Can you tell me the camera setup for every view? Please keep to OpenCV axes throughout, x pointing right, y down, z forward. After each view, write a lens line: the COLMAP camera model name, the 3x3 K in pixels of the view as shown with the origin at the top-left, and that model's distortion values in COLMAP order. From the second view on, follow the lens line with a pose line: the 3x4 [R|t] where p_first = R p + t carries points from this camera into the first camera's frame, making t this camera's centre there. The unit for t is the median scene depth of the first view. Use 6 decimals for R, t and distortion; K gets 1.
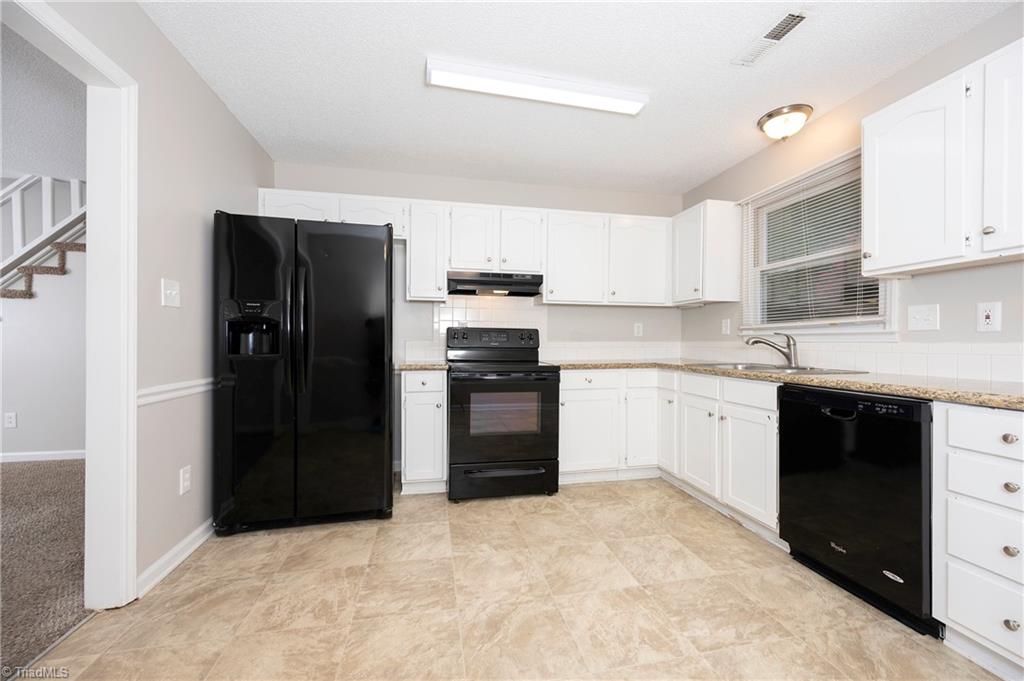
lens RADIAL K [[399.8, 0, 510.6], [0, 399.8, 344.3], [0, 0, 1]] dist [-0.000065, -0.000068]
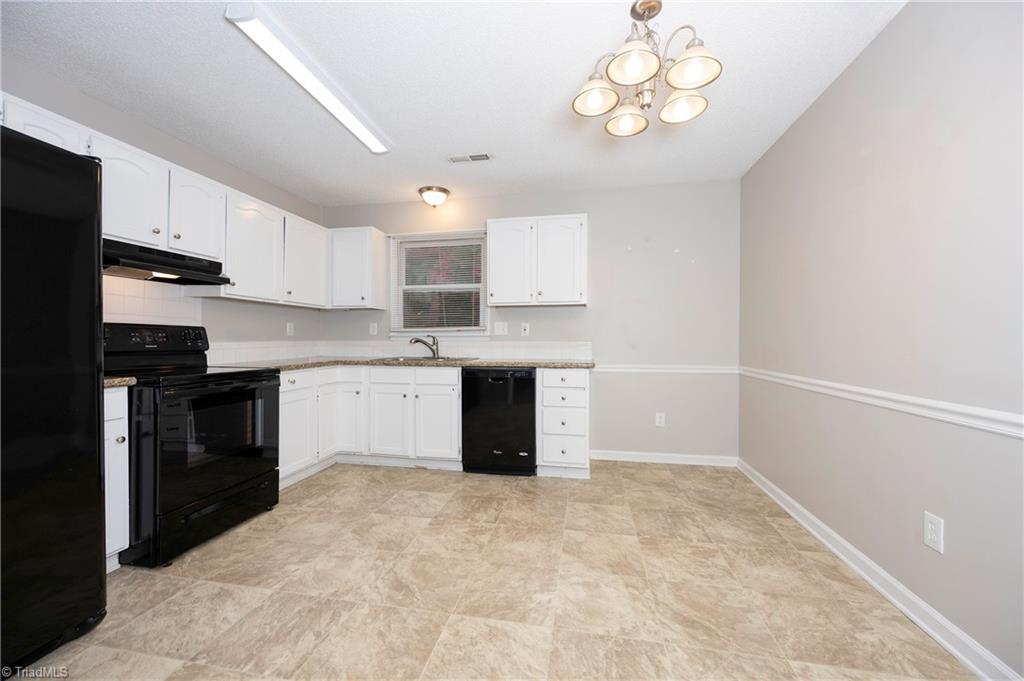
lens RADIAL K [[398.7, 0, 512.0], [0, 398.7, 340.5], [0, 0, 1]] dist [0.000205, -0.000098]
pose [[0.387723, -0.004922, 0.921763, -0.605696], [0.007153, 0.999972, 0.002331, -0.010353], [-0.921748, 0.005690, 0.387747, 0.150819]]
